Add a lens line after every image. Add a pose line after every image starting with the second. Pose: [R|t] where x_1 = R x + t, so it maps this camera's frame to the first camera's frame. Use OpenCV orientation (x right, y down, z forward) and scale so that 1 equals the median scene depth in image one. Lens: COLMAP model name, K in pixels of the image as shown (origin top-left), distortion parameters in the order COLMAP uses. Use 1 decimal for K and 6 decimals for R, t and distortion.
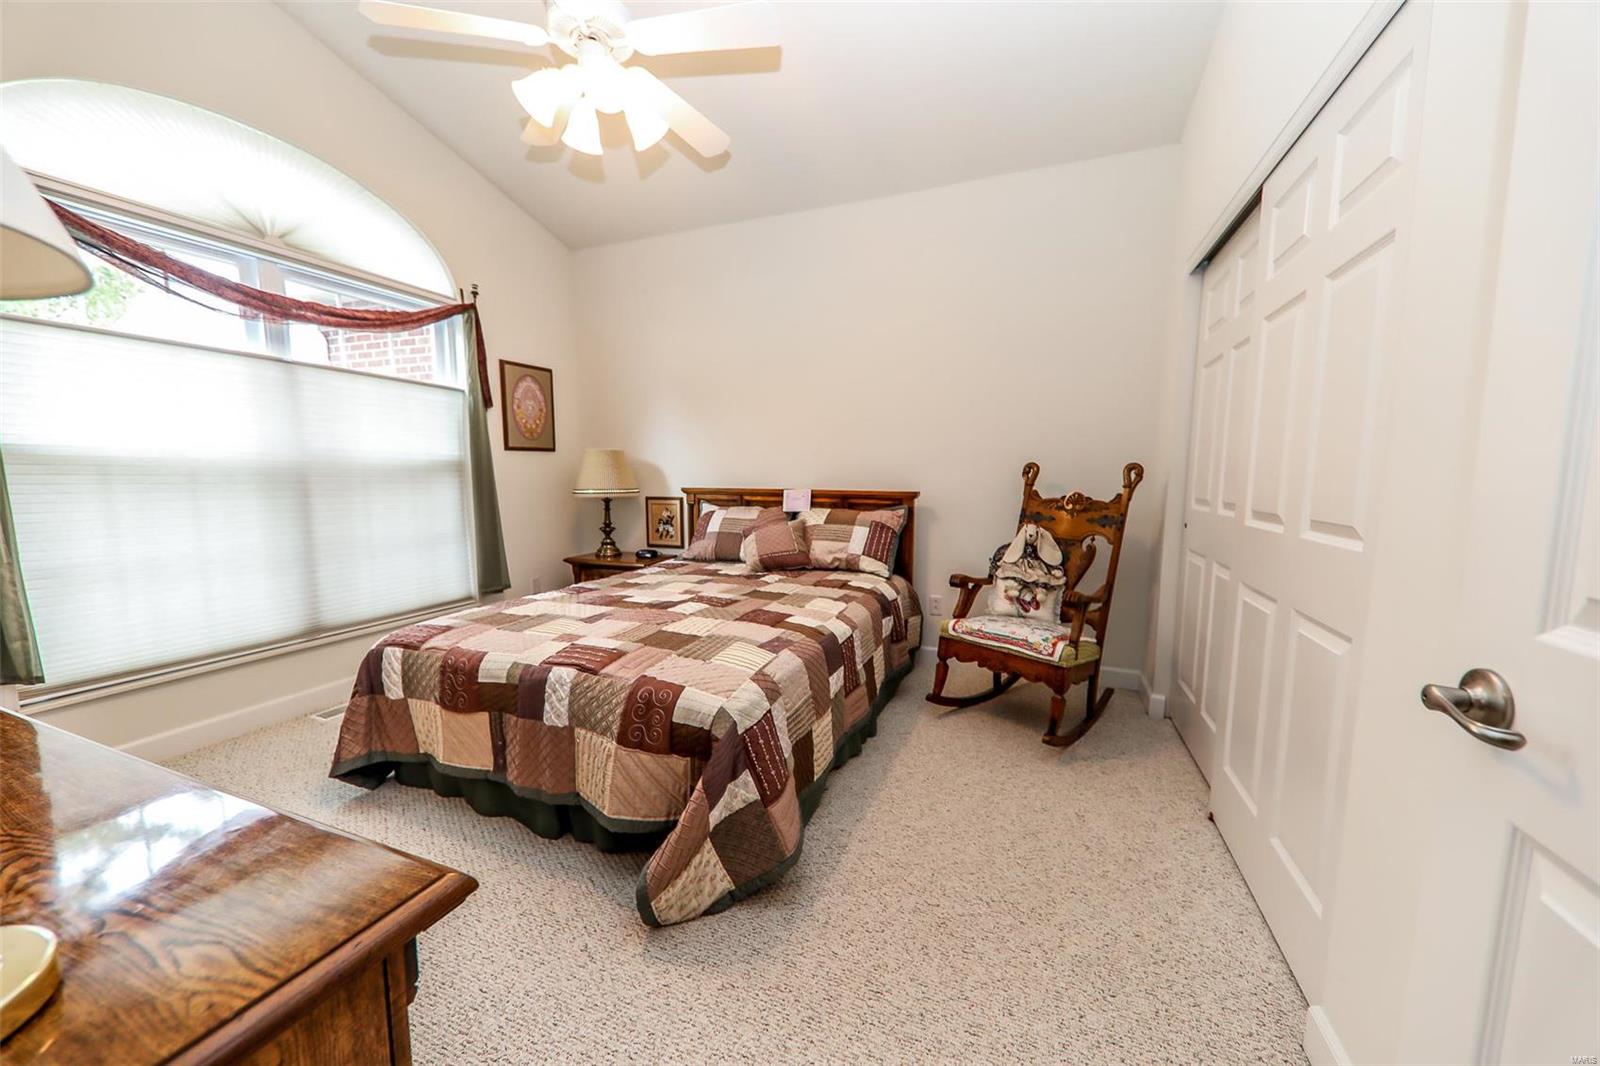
lens RADIAL K [[584.6, 0, 798.0], [0, 584.6, 540.7], [0, 0, 1]] dist [-0.007057, -0.000428]
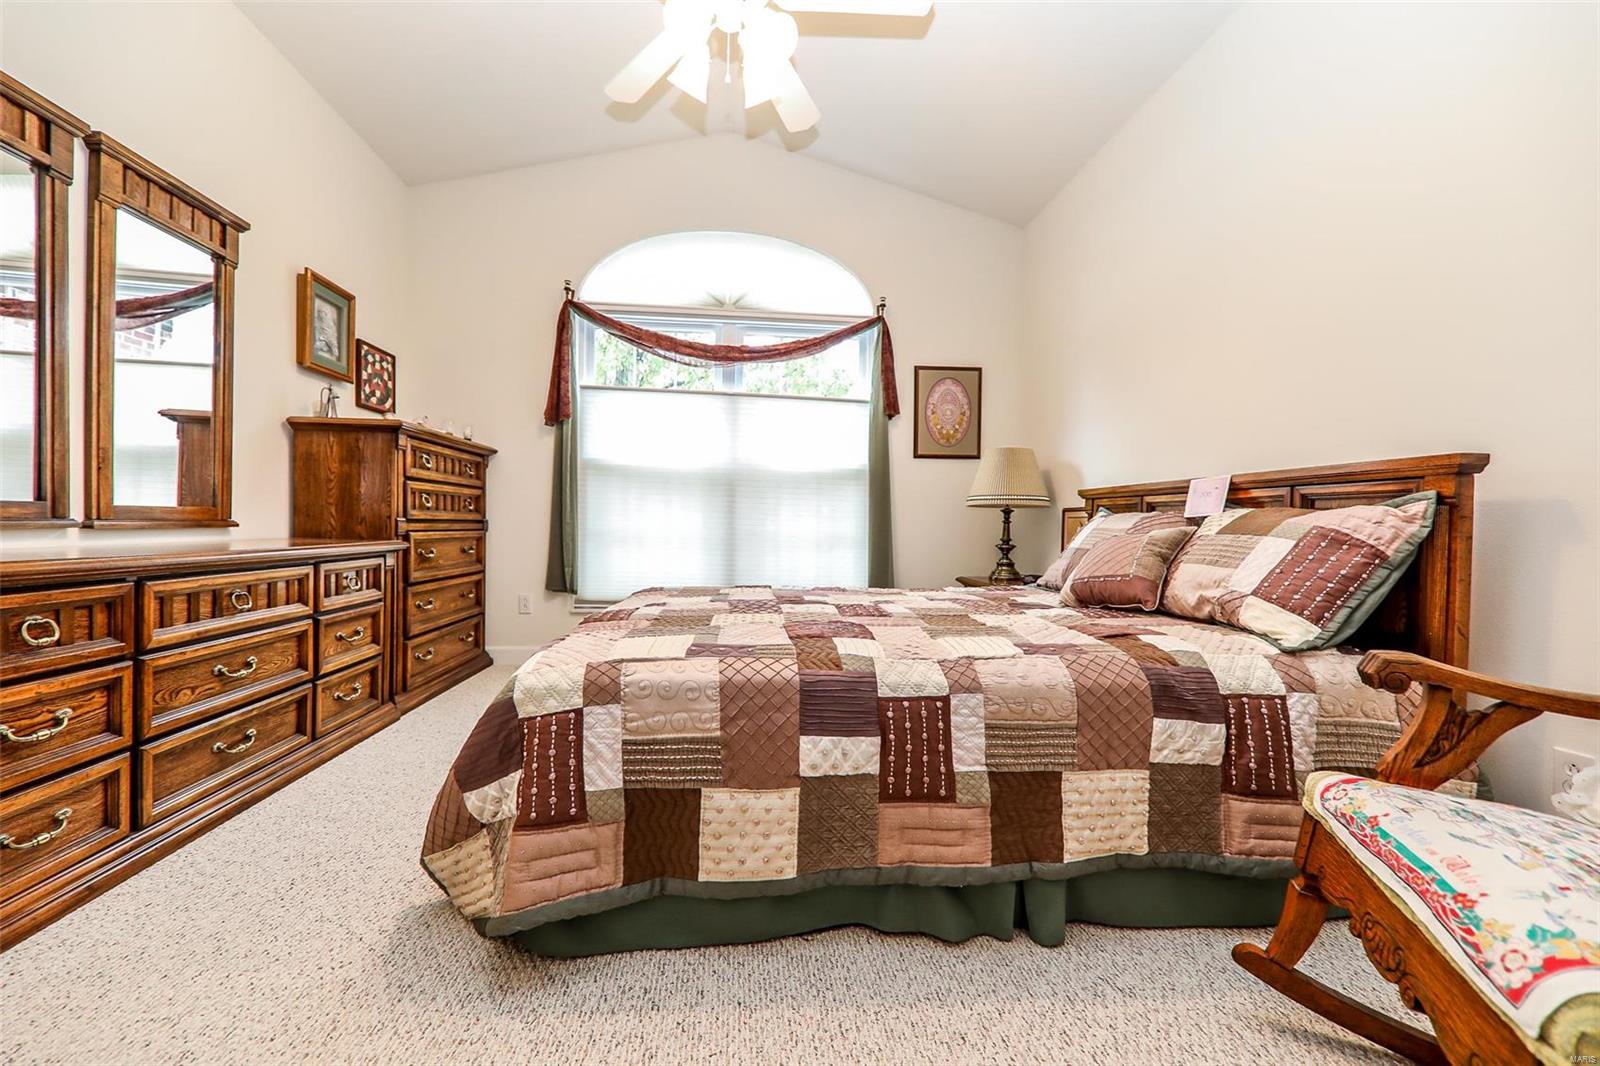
lens RADIAL K [[626.3, 0, 800.1], [0, 626.3, 530.0], [0, 0, 1]] dist [0.010866, 0.000163]
pose [[0.459116, 0.013859, -0.888268, 0.368615], [-0.118579, 0.991887, -0.045813, 0.036200], [0.880427, 0.126363, 0.457035, 0.415856]]
